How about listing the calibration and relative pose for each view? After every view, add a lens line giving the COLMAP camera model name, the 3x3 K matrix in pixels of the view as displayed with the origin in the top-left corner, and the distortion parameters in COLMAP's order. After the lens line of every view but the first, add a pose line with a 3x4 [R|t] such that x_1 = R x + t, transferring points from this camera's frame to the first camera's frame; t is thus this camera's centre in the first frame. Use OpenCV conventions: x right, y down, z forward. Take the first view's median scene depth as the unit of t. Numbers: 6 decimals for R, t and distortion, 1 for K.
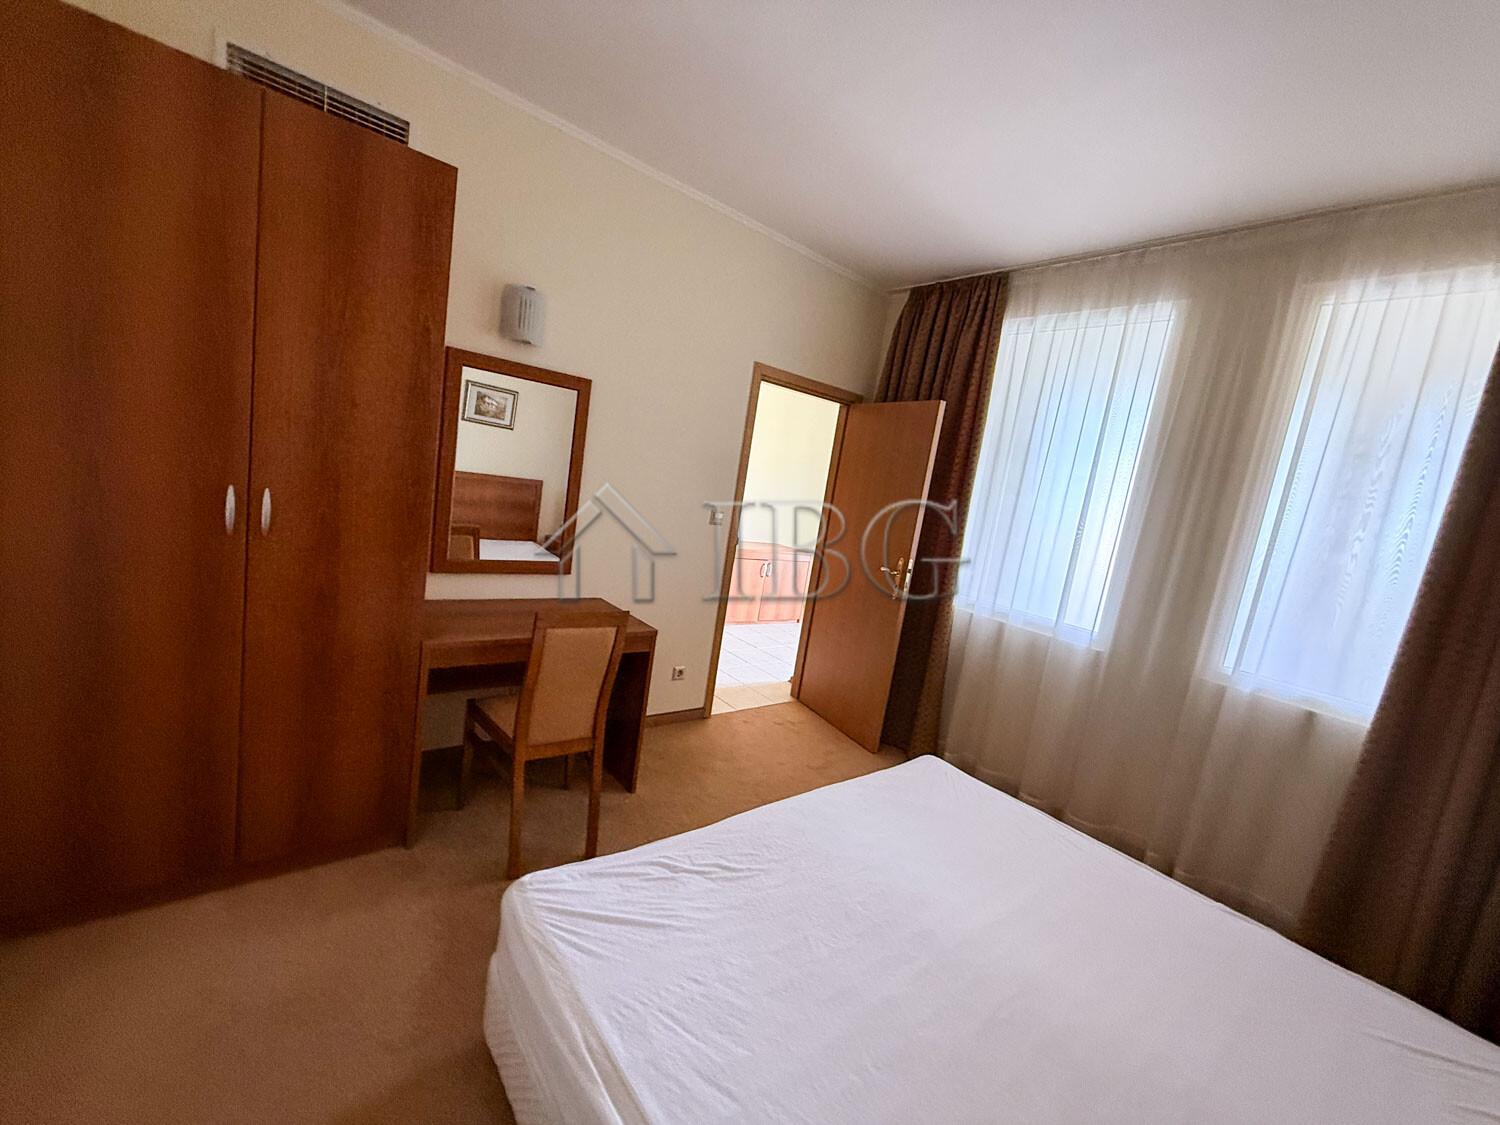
lens RADIAL K [[597.9, 0, 746.6], [0, 597.9, 564.1], [0, 0, 1]] dist [0.000185, -0.000078]
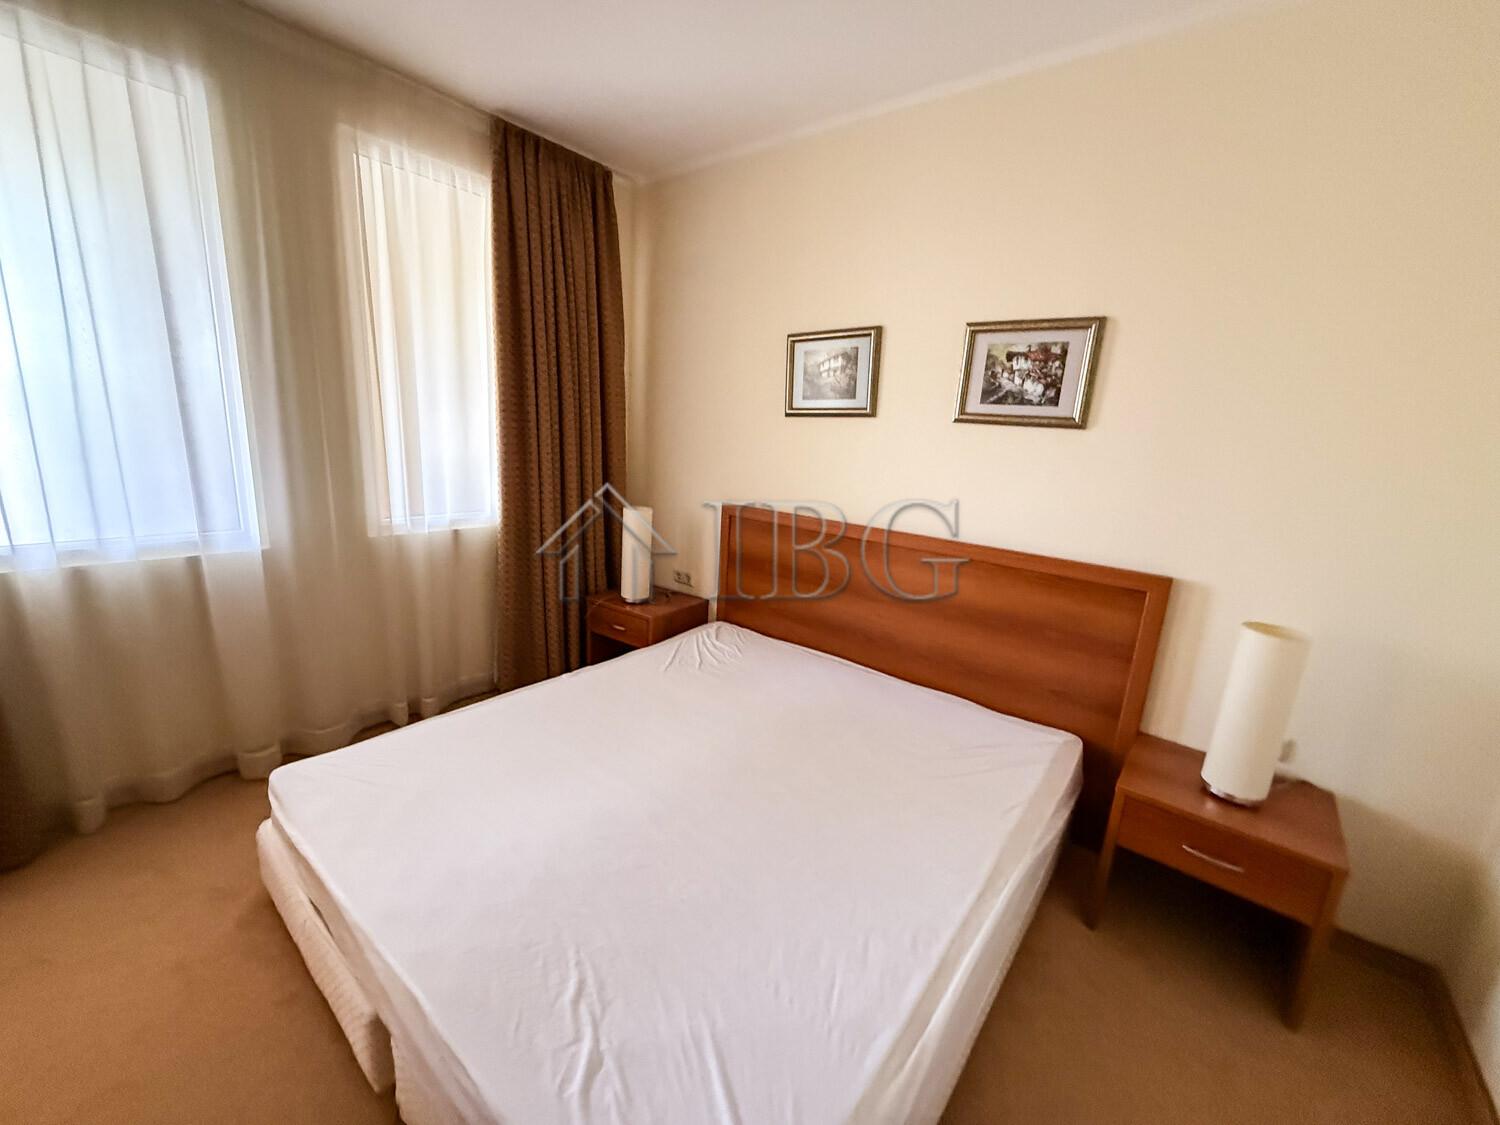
lens RADIAL K [[597.9, 0, 746.6], [0, 597.9, 564.1], [0, 0, 1]] dist [0.000185, -0.000078]
pose [[-0.197997, -0.374898, 0.905676, -0.517832], [0.050231, 0.918873, 0.391342, -0.217686], [-0.978915, 0.122978, -0.163103, 0.856543]]
